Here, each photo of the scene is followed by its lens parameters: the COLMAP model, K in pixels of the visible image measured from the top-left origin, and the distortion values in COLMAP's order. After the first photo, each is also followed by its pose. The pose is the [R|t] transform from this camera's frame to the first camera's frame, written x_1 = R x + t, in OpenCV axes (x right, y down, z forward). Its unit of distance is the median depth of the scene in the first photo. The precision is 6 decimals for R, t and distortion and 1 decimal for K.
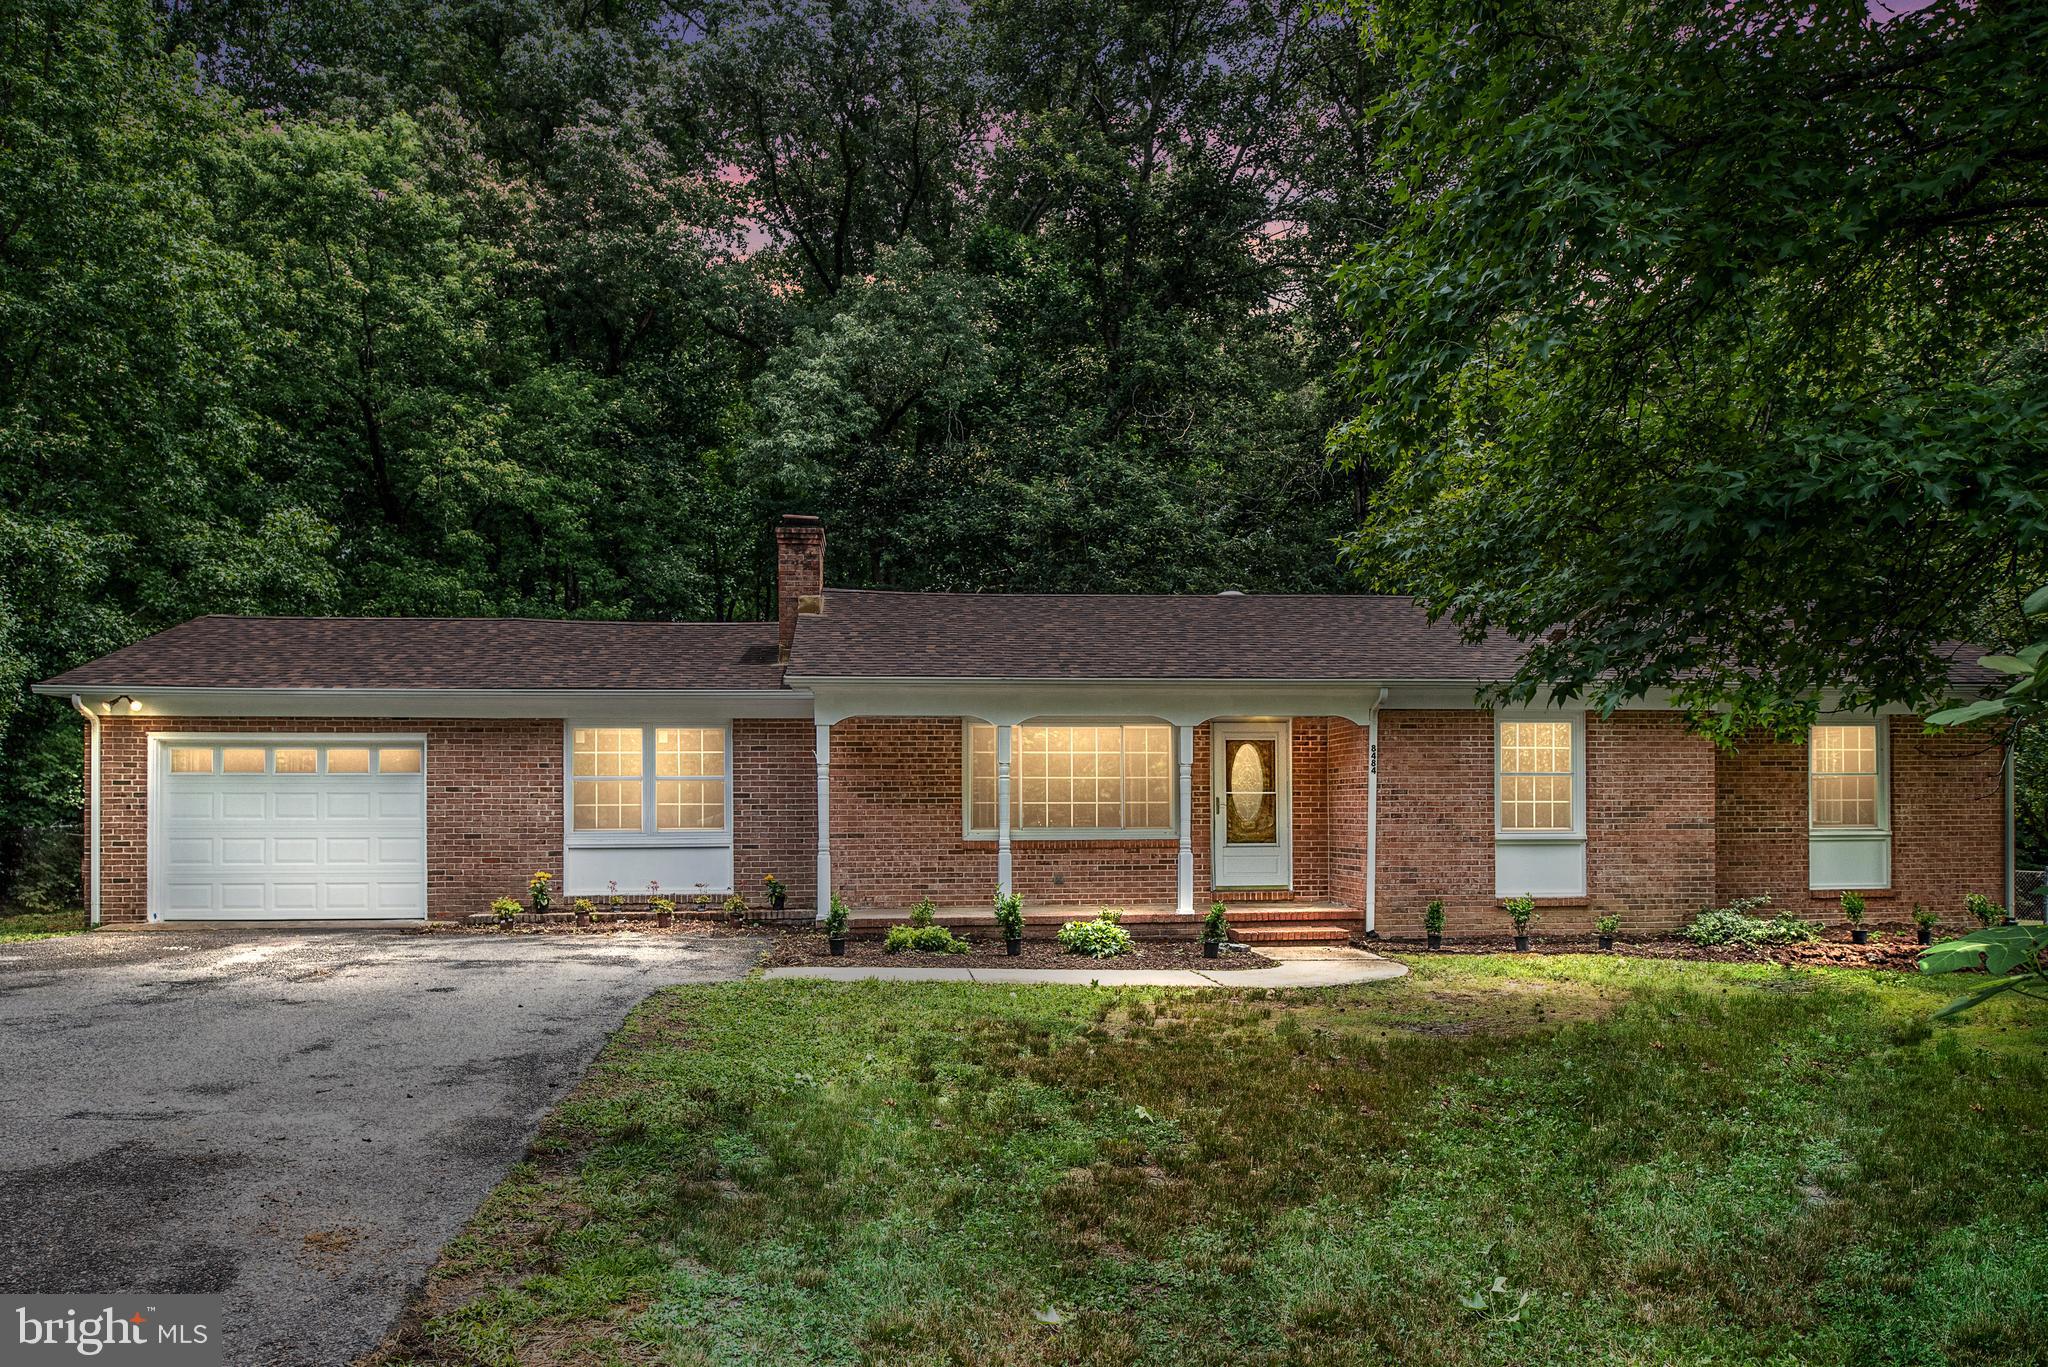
lens RADIAL K [[1415.0, 0, 1018.8], [0, 1415.0, 711.7], [0, 0, 1]] dist [-0.056501, 0.051120]
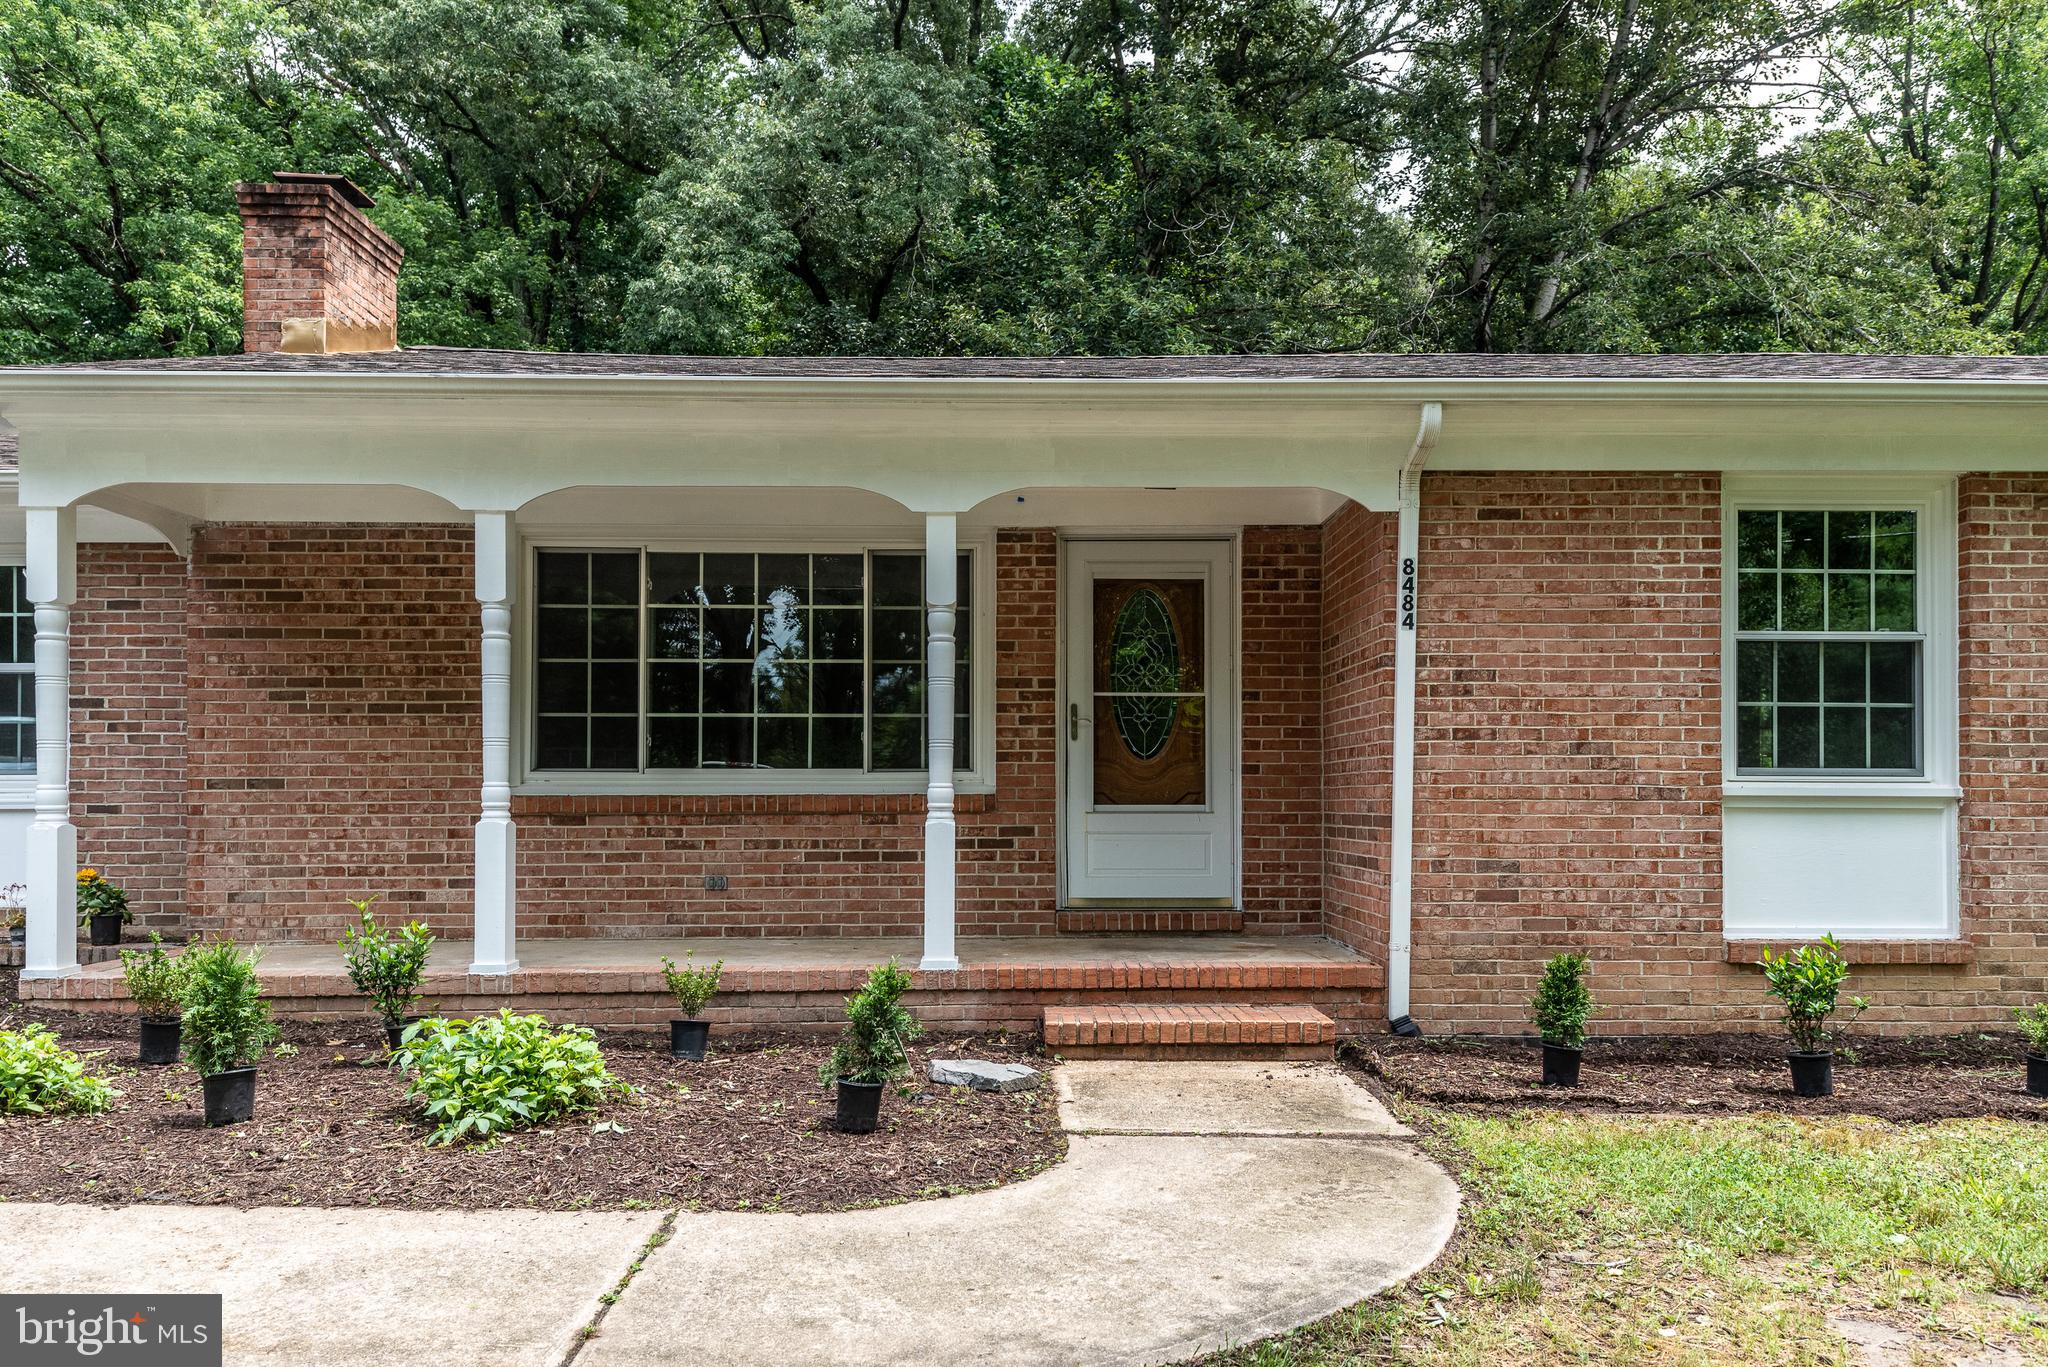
lens RADIAL K [[1396.7, 0, 1038.8], [0, 1396.7, 741.4], [0, 0, 1]] dist [0.017613, -0.003029]
pose [[0.996545, 0.000183, -0.083050, 0.175430], [0.001881, 0.999691, 0.024778, 0.064560], [0.083029, -0.024849, 0.996237, 0.578235]]
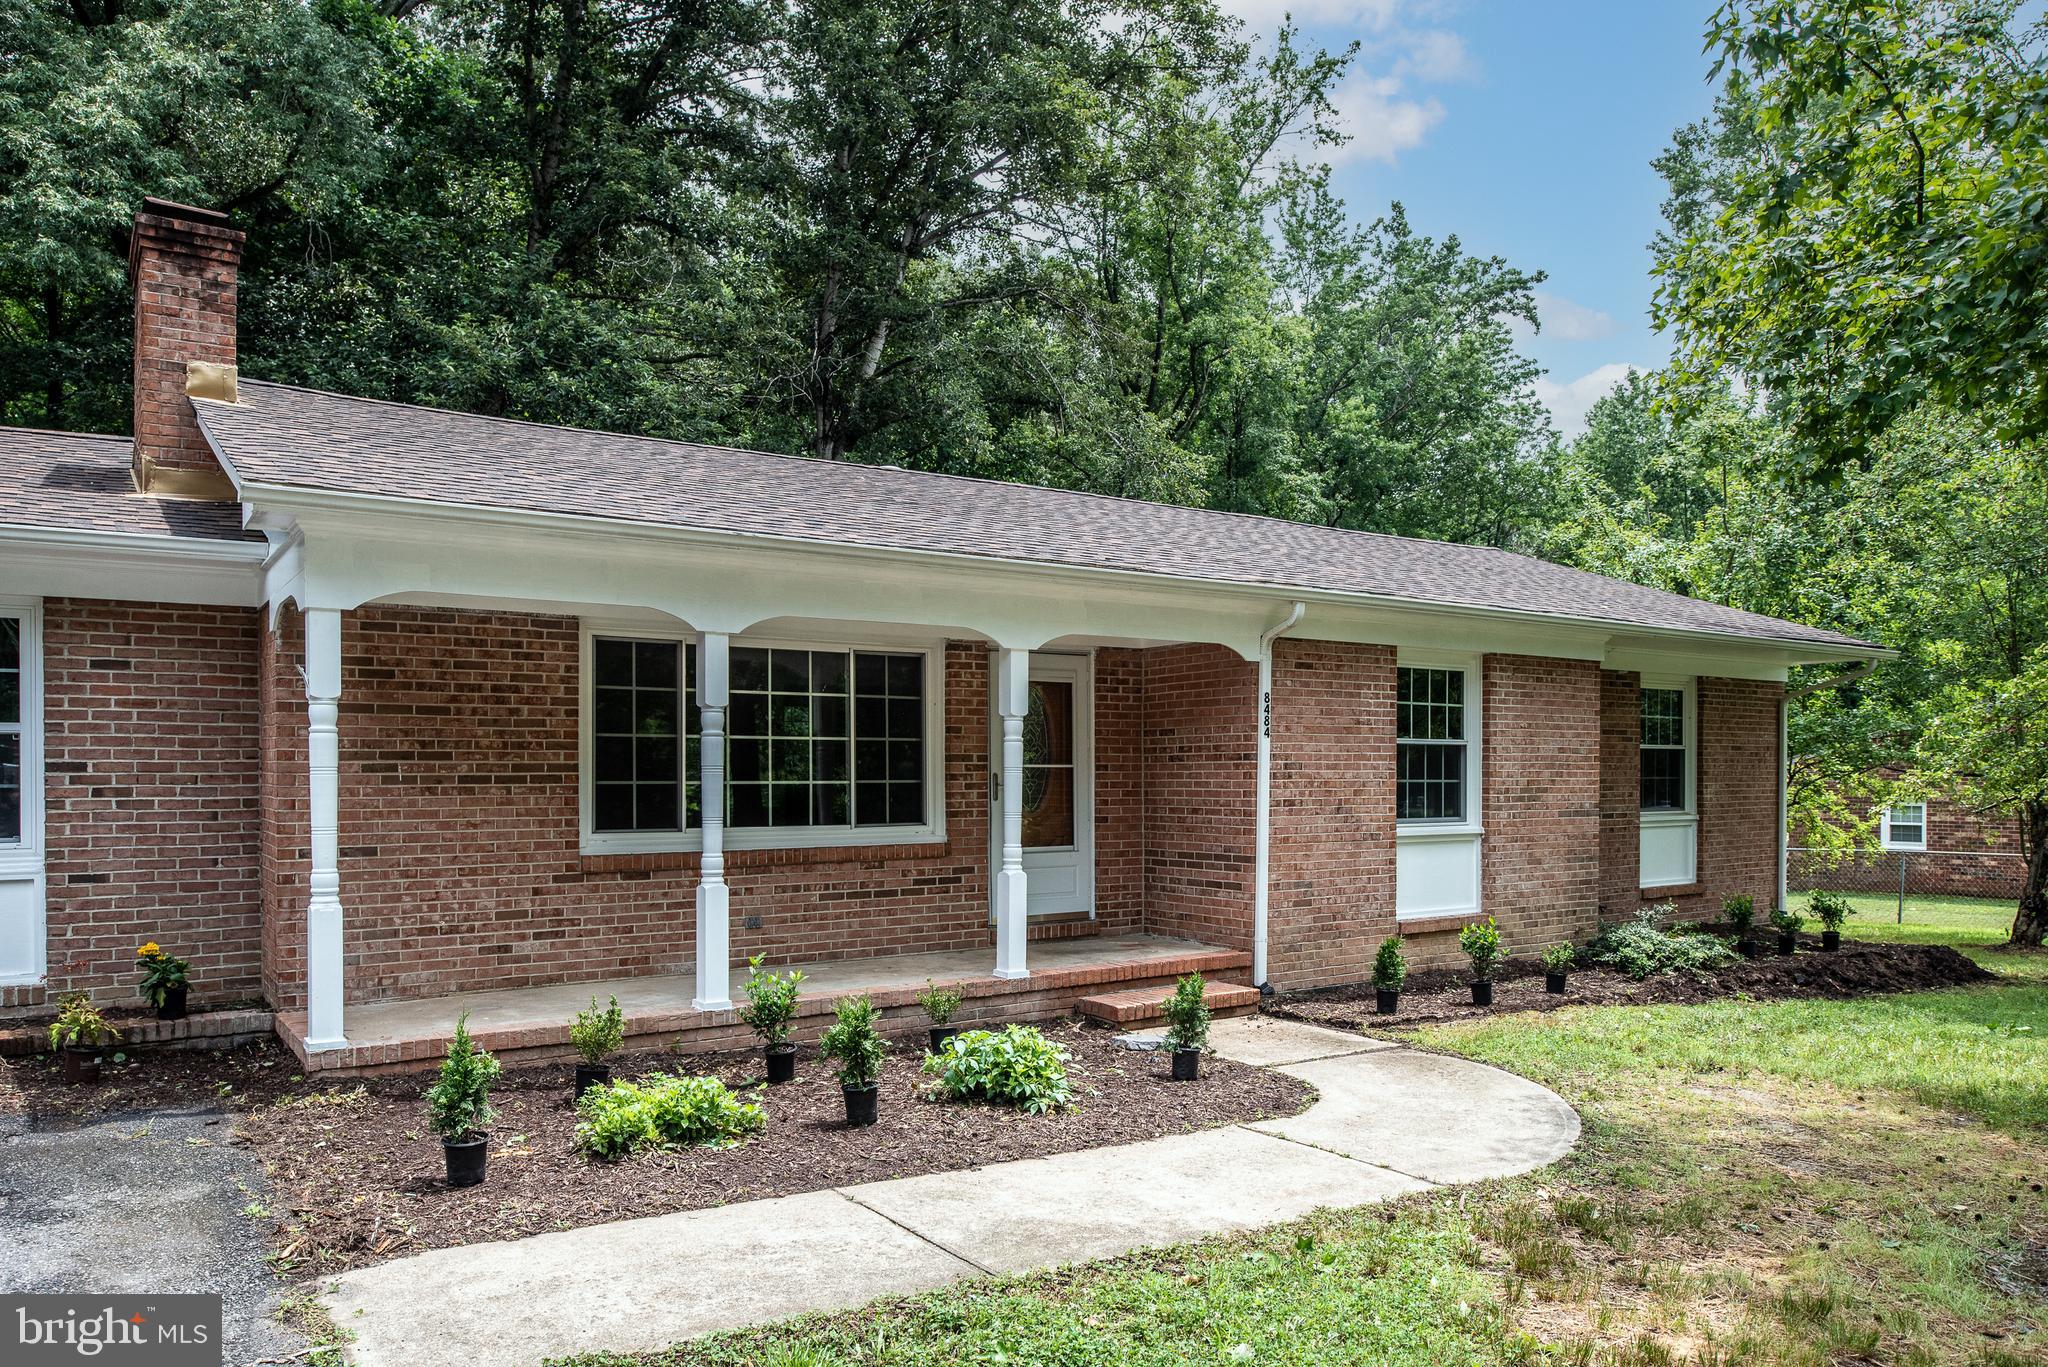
lens RADIAL K [[1415.0, 0, 1018.8], [0, 1415.0, 711.7], [0, 0, 1]] dist [-0.056501, 0.051120]
pose [[0.877342, 0.022345, 0.479345, -0.150668], [-0.033108, 0.999354, 0.014012, 0.026417], [-0.478722, -0.028164, 0.877515, 0.482592]]
